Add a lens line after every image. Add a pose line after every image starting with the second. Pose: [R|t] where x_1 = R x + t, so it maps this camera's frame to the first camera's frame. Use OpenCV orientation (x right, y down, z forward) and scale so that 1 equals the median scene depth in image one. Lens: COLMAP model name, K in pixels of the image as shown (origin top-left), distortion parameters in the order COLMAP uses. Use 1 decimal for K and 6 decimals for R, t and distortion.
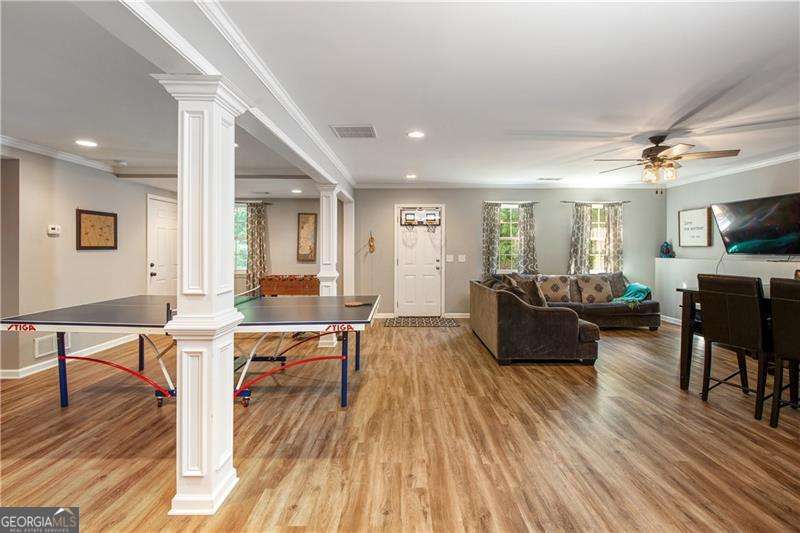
lens RADIAL K [[370.5, 0, 403.2], [0, 370.5, 247.4], [0, 0, 1]] dist [0.000655, -0.000001]
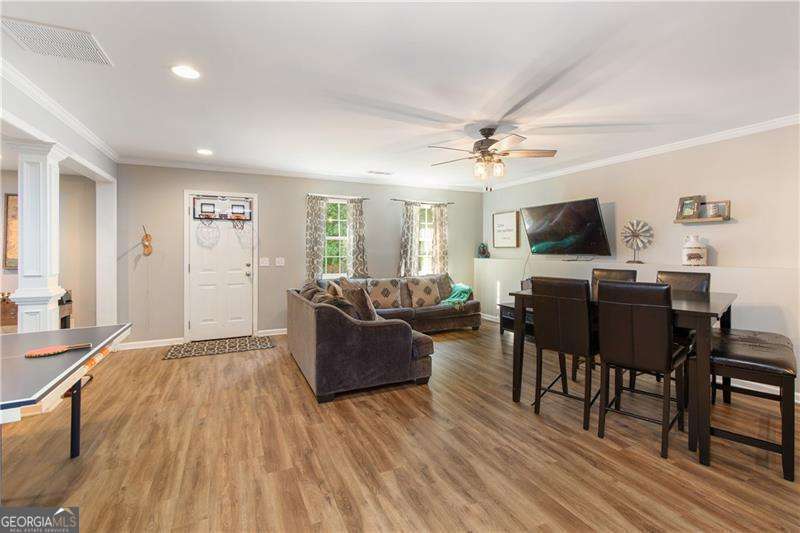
lens RADIAL K [[370.5, 0, 403.2], [0, 370.5, 247.4], [0, 0, 1]] dist [0.000655, -0.000001]
pose [[0.904829, 0.000394, 0.425775, 0.067449], [0.001172, 0.999993, -0.003416, 0.001302], [-0.425774, 0.003590, 0.904823, 0.173355]]
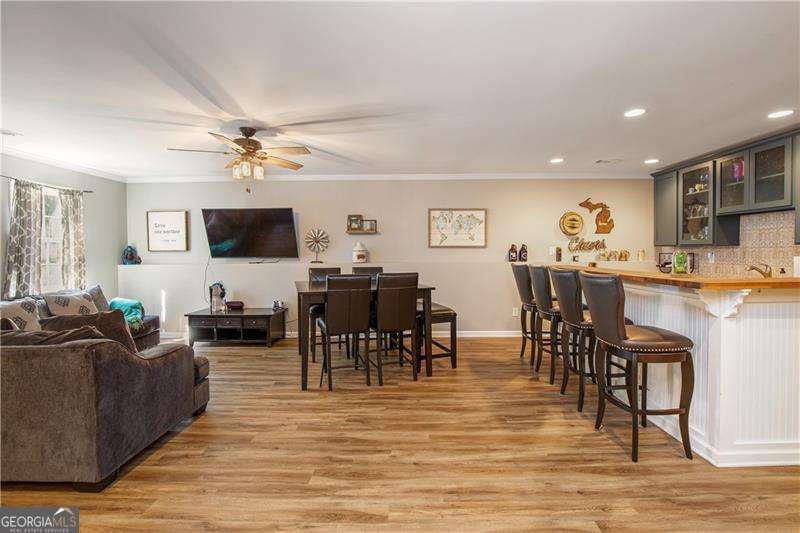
lens RADIAL K [[371.3, 0, 411.6], [0, 371.3, 256.0], [0, 0, 1]] dist [-0.030037, -0.000002]
pose [[0.004501, -0.014494, 0.999885, -0.153295], [0.006718, 0.999873, 0.014464, 0.001015], [-0.999967, 0.006652, 0.004598, 0.425304]]
